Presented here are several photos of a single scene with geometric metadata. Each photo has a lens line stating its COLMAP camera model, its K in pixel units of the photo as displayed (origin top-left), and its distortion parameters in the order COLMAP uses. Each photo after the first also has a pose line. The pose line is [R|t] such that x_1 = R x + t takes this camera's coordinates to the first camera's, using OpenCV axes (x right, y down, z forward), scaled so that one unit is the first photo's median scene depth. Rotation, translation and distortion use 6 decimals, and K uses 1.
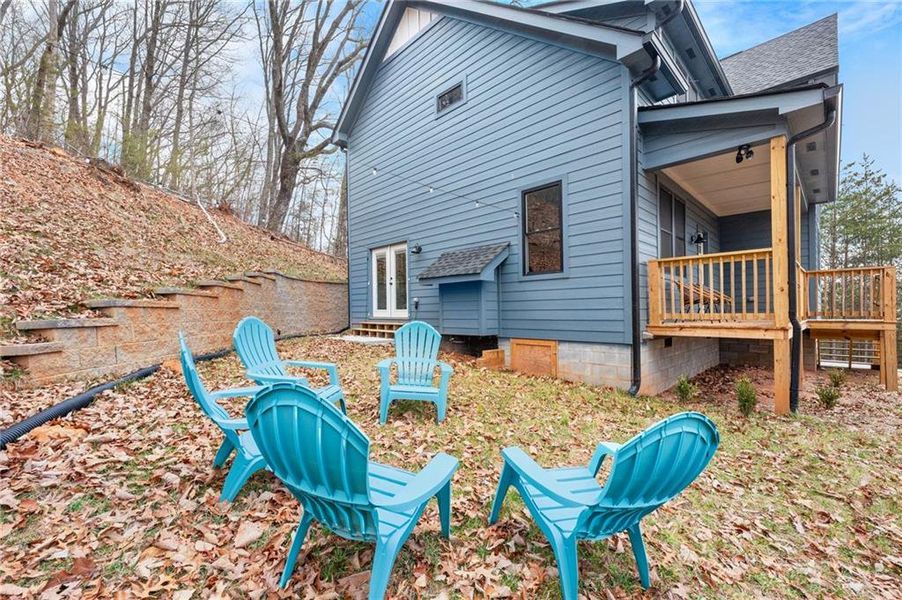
lens RADIAL K [[374.5, 0, 451.0], [0, 374.5, 300.0], [0, 0, 1]] dist [-0.000079, -0.000031]
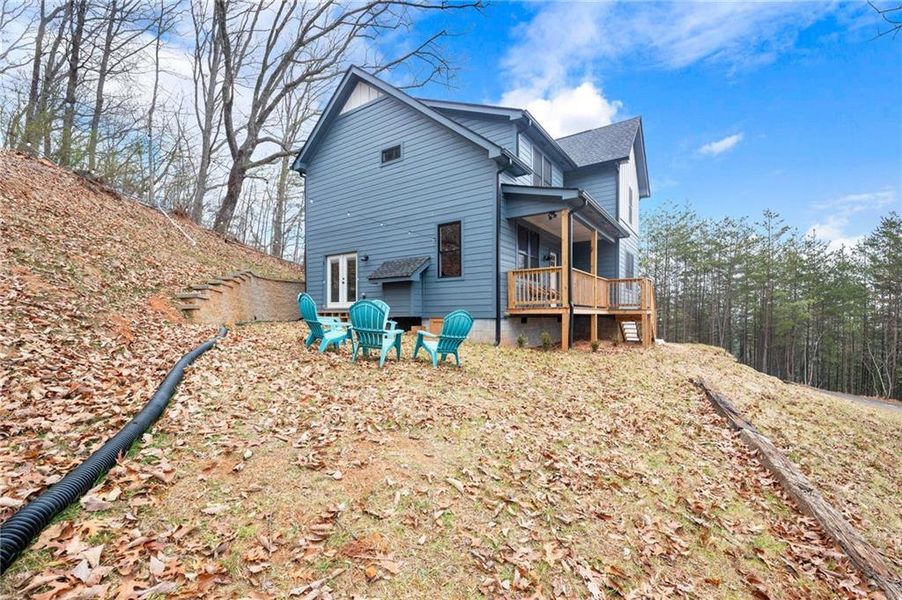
lens RADIAL K [[374.5, 0, 451.0], [0, 374.5, 300.0], [0, 0, 1]] dist [-0.000079, -0.000031]
pose [[0.982651, 0.013038, 0.185004, -0.040937], [-0.010989, 0.999866, -0.012099, 0.042631], [-0.185137, 0.009856, 0.982663, -0.526668]]
